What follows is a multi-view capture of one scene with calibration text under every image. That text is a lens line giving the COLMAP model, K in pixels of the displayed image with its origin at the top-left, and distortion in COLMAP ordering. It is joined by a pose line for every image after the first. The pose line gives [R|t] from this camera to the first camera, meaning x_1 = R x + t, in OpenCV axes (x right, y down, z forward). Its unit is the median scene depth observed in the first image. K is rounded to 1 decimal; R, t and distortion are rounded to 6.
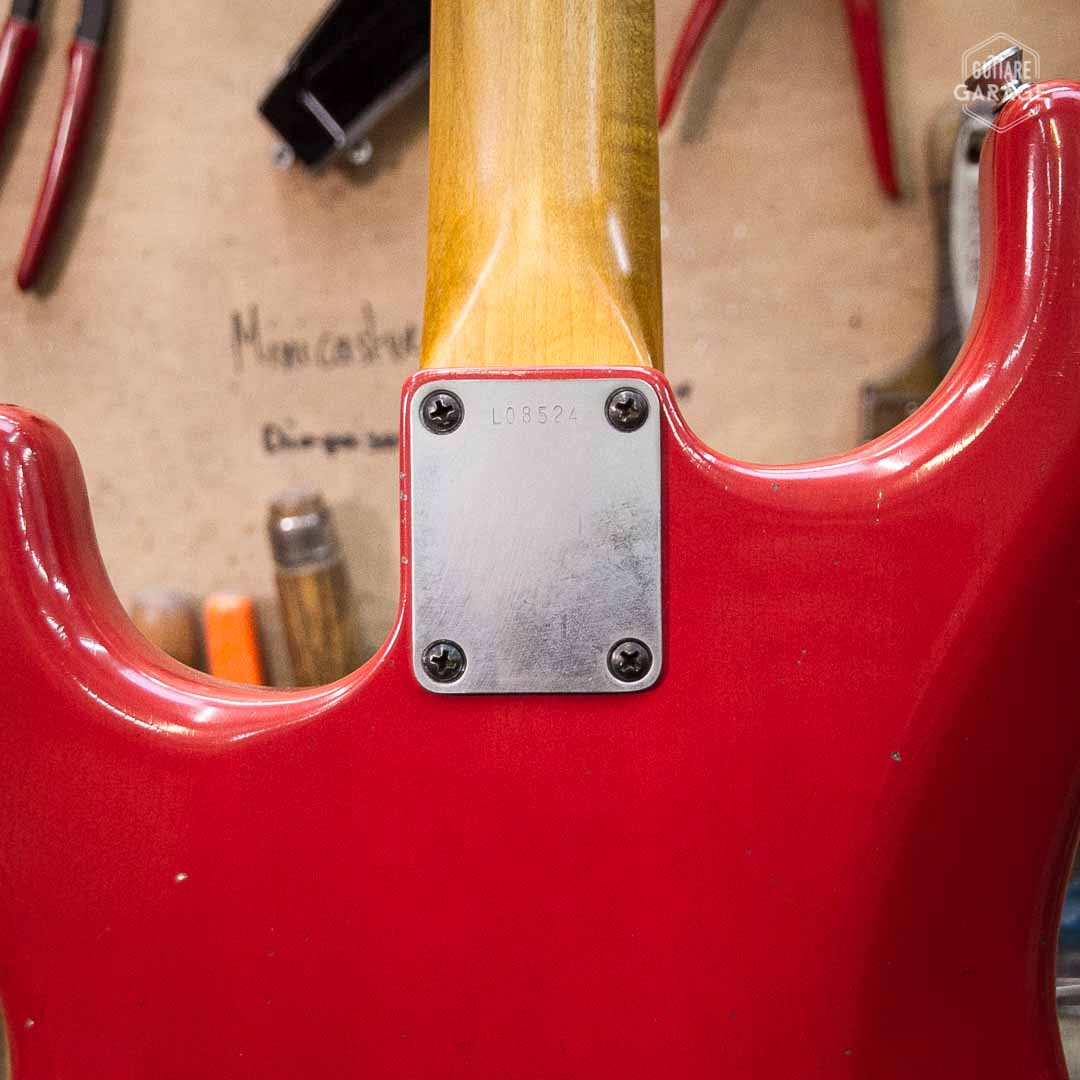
lens RADIAL K [[1782.6, 0, 565.0], [0, 1782.6, 543.1], [0, 0, 1]] dist [-0.005127, 0.000000]
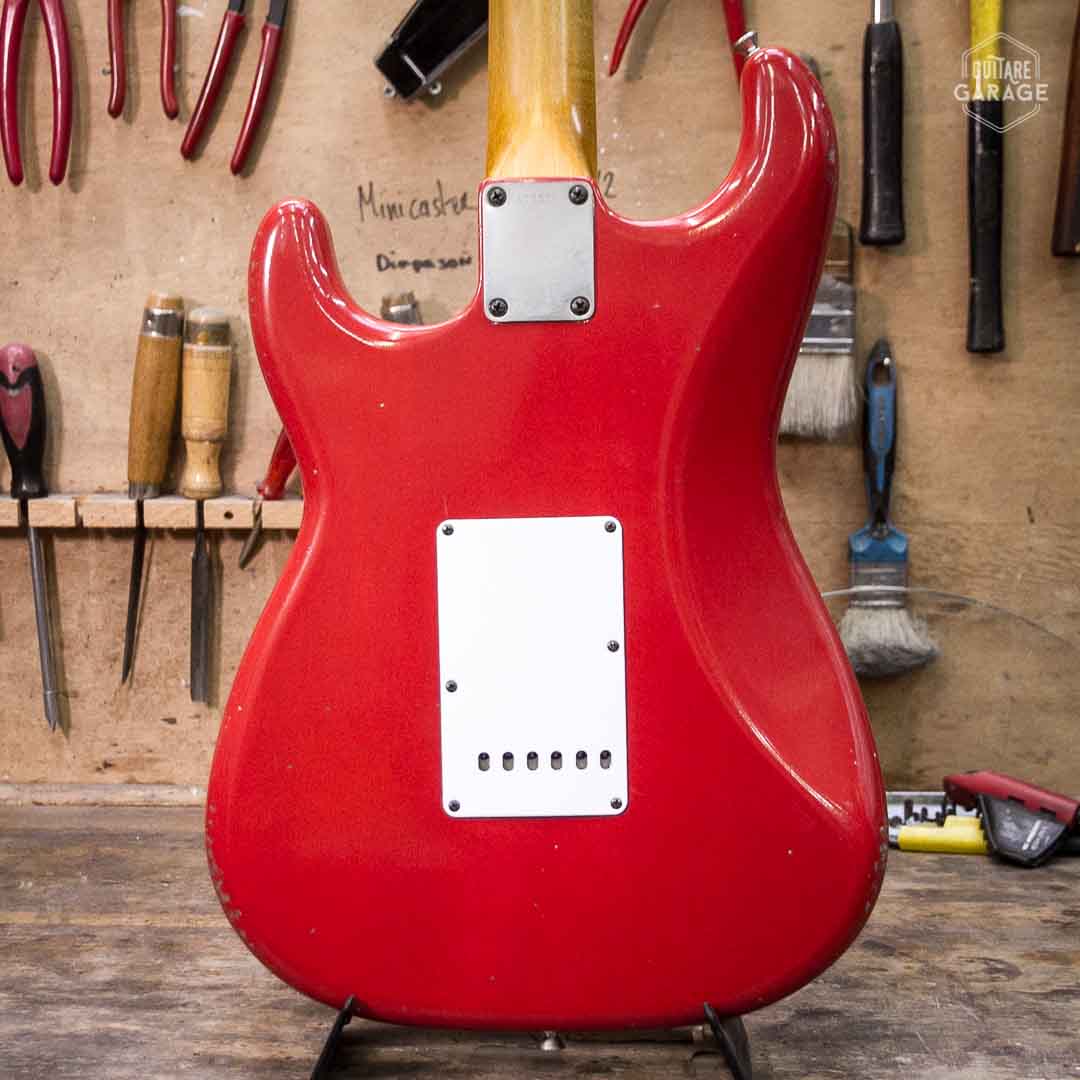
lens RADIAL K [[1782.6, 0, 538.6], [0, 1782.6, 535.8], [0, 0, 1]] dist [-0.005127, 0.000000]
pose [[0.999789, -0.004008, -0.020133, 0.015559], [0.004424, 0.999777, 0.020659, 0.172921], [0.020046, -0.020744, 0.999584, -0.707922]]
